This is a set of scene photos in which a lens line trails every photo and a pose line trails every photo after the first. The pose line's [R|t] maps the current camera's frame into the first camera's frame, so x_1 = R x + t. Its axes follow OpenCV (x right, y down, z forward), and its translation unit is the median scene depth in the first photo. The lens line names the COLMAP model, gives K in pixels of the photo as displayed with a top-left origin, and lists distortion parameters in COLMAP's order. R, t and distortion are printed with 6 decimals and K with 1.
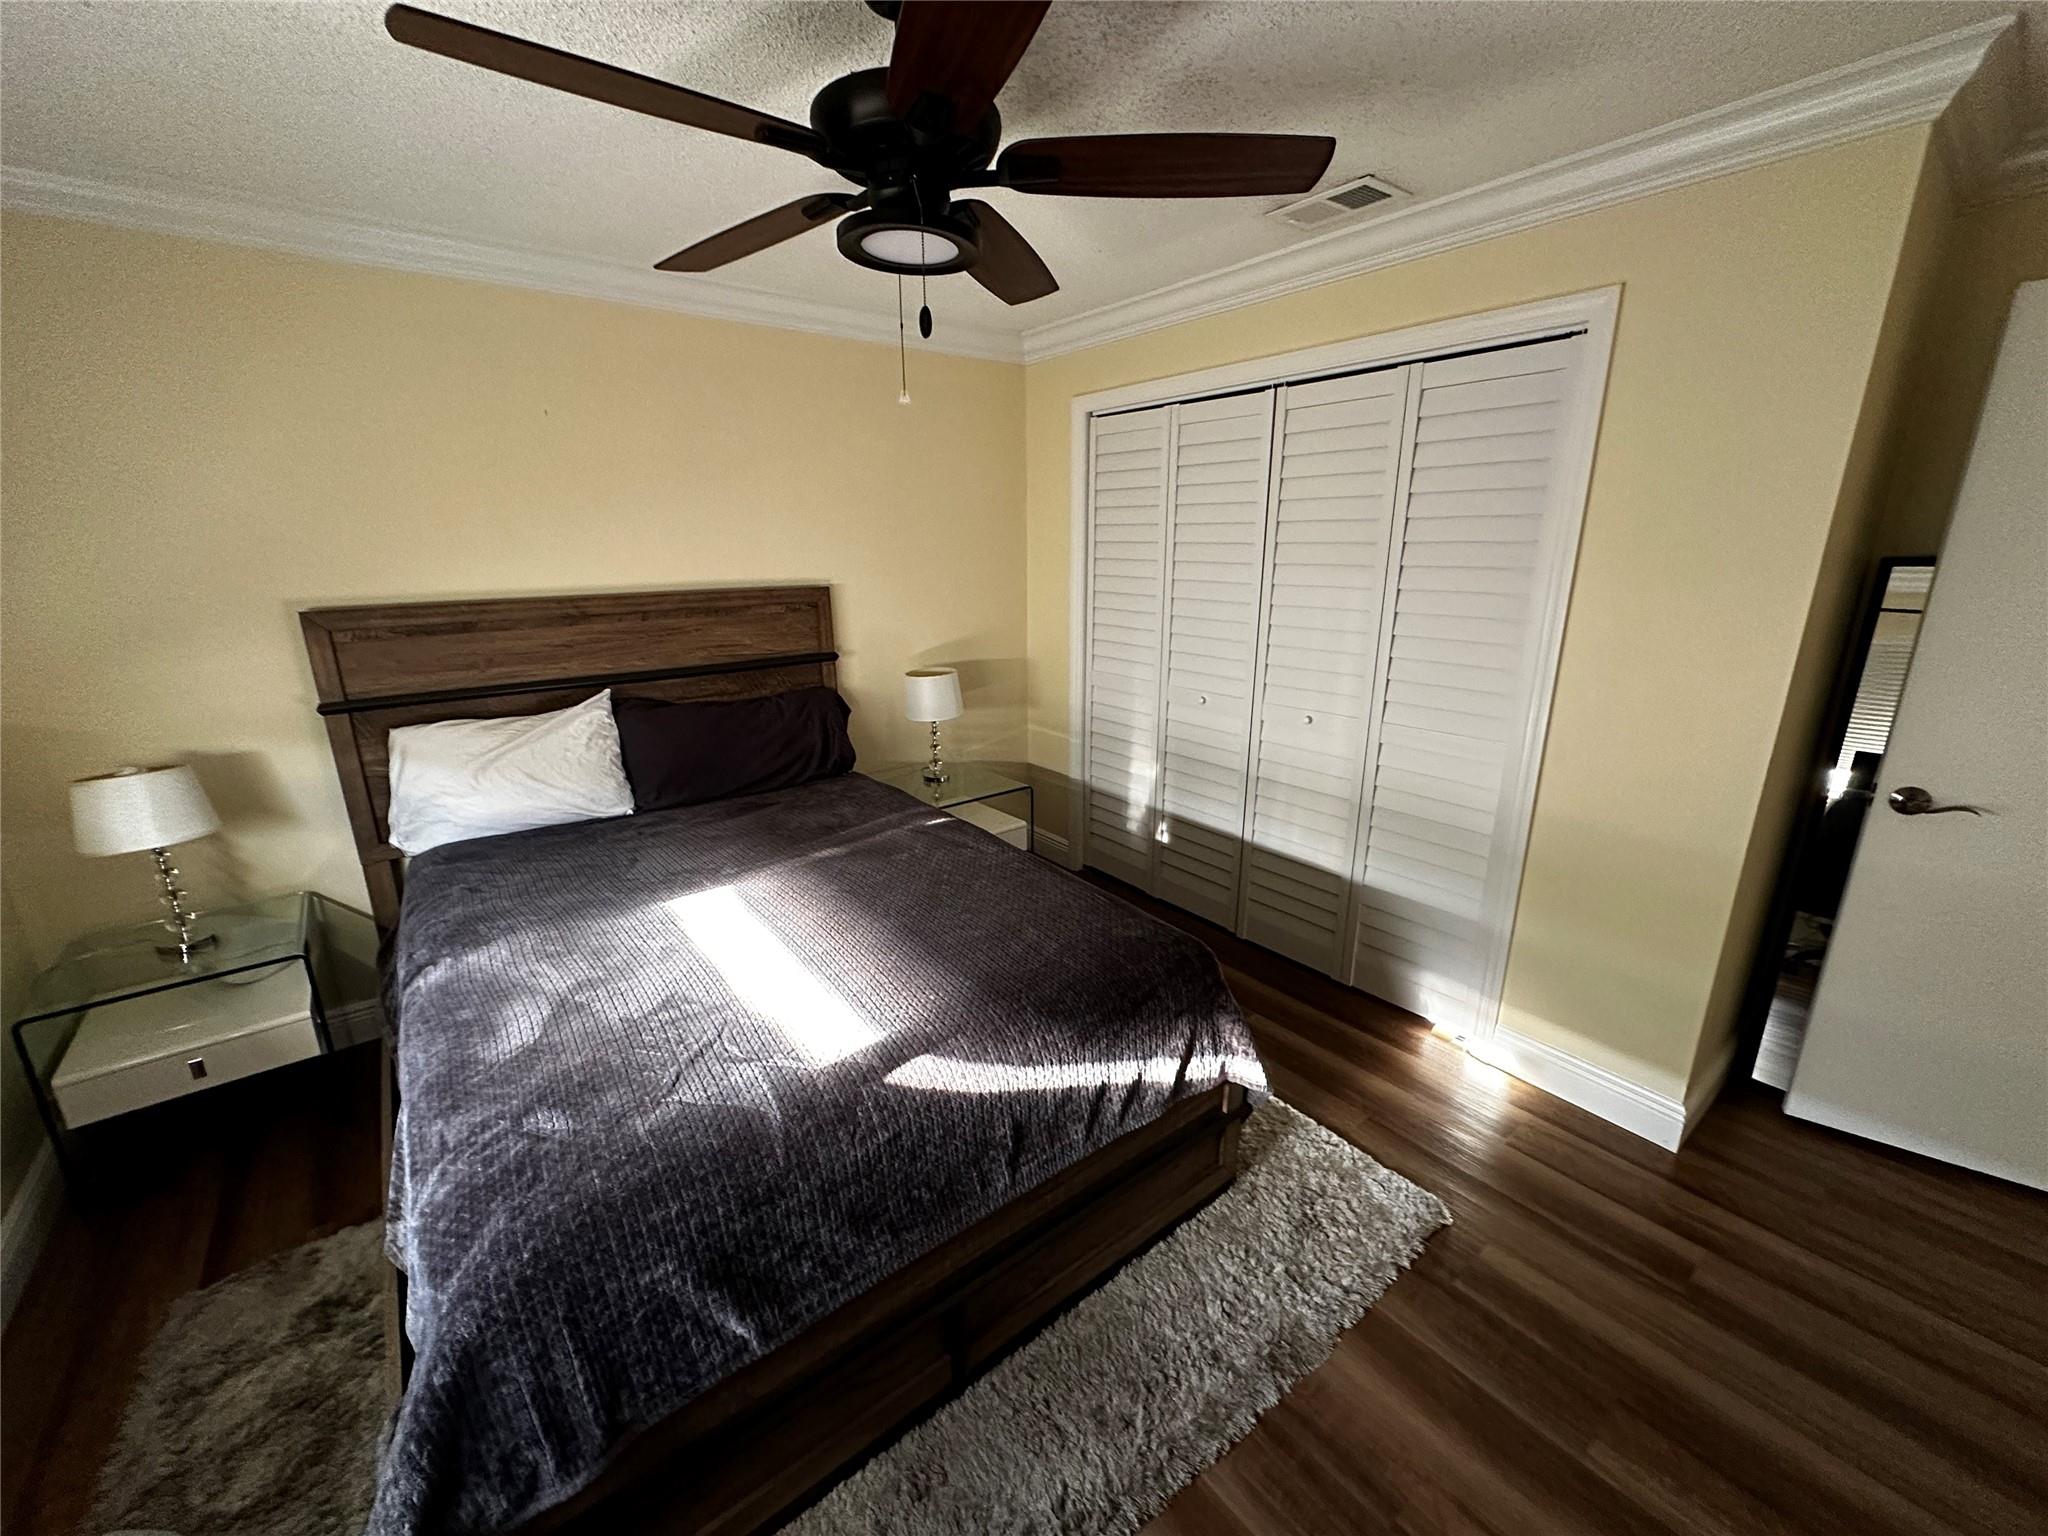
lens RADIAL K [[818.3, 0, 1024.0], [0, 818.3, 768.0], [0, 0, 1]] dist [-0.001054, -0.000158]
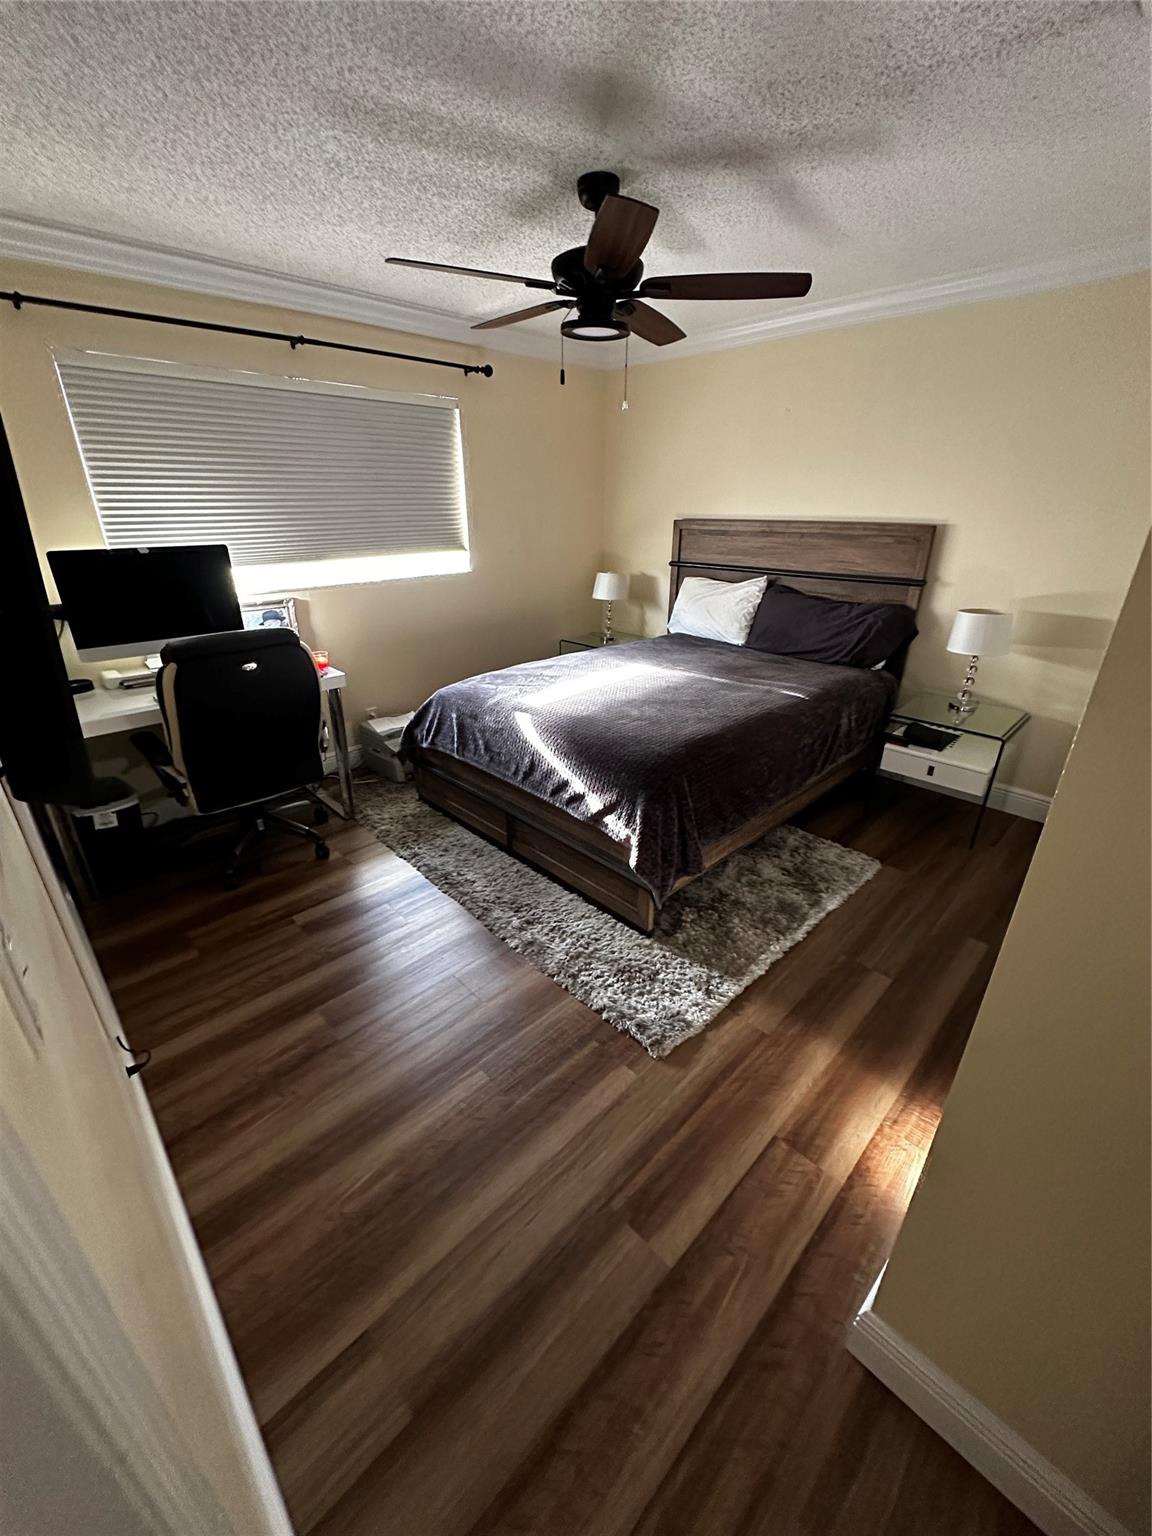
lens RADIAL K [[605.9, 0, 576.0], [0, 605.9, 768.0], [0, 0, 1]] dist [-0.002519, -0.000479]
pose [[0.106382, 0.409981, -0.905869, 0.893592], [-0.266590, 0.889444, 0.371240, -0.114892], [0.957921, 0.202002, 0.203918, 0.465573]]
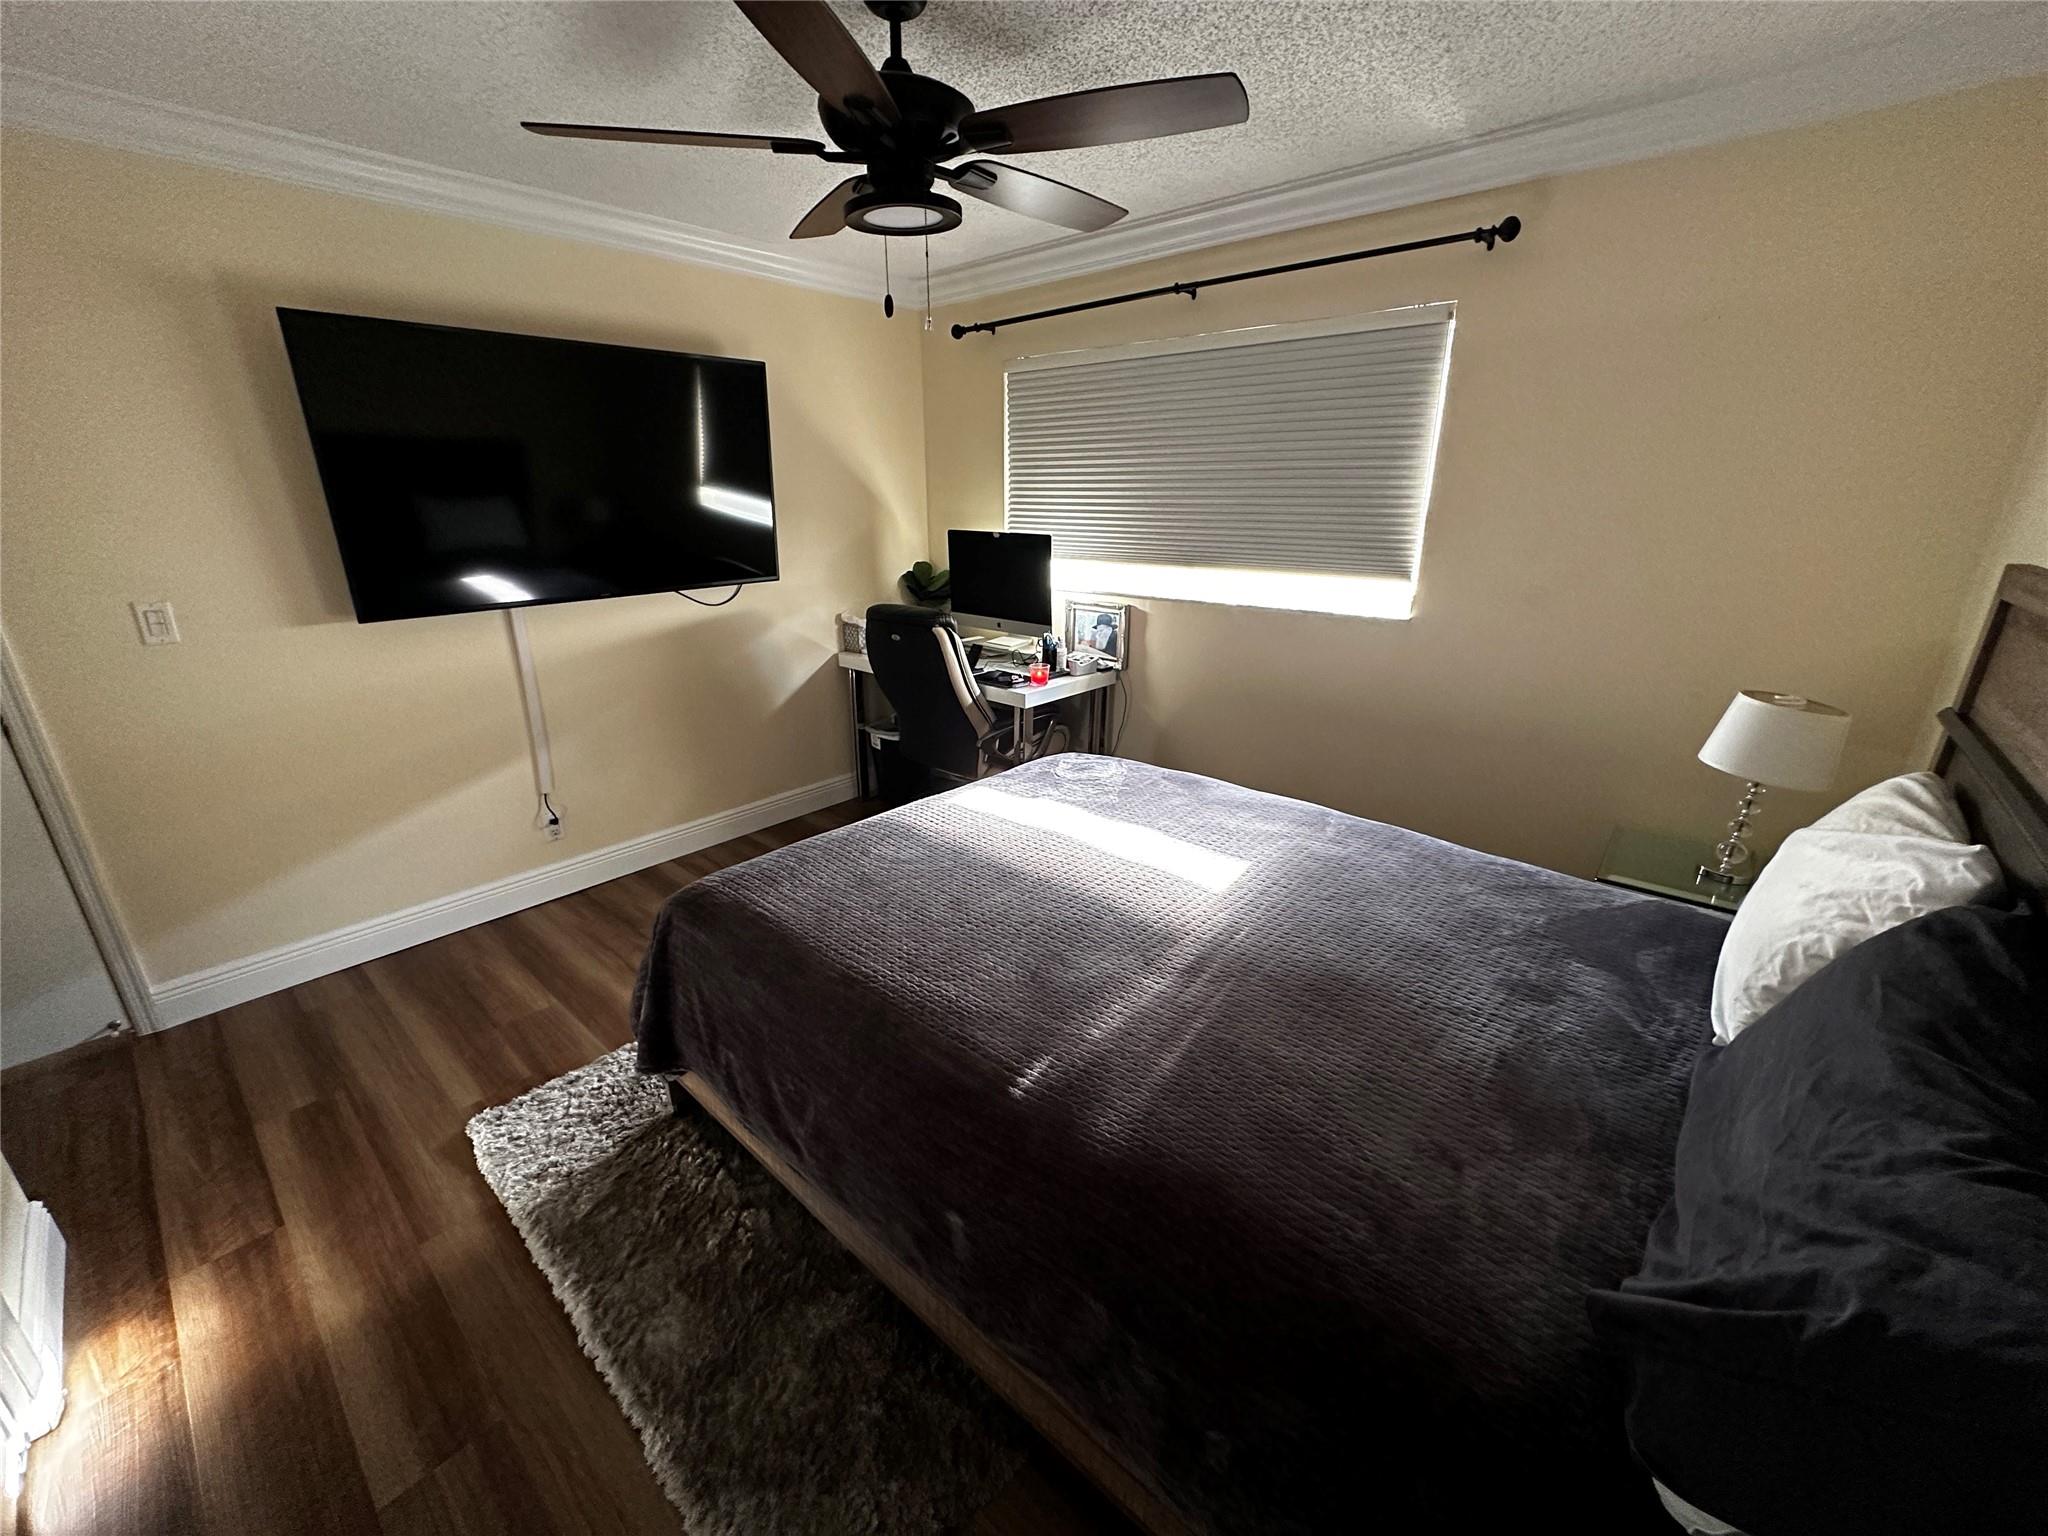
lens RADIAL K [[818.3, 0, 1024.0], [0, 818.3, 768.0], [0, 0, 1]] dist [-0.001054, -0.000158]
pose [[-0.983103, 0.069098, -0.169513, -0.017269], [-0.038983, 0.825755, 0.562681, -0.345820], [0.178856, 0.559781, -0.809108, 1.317366]]
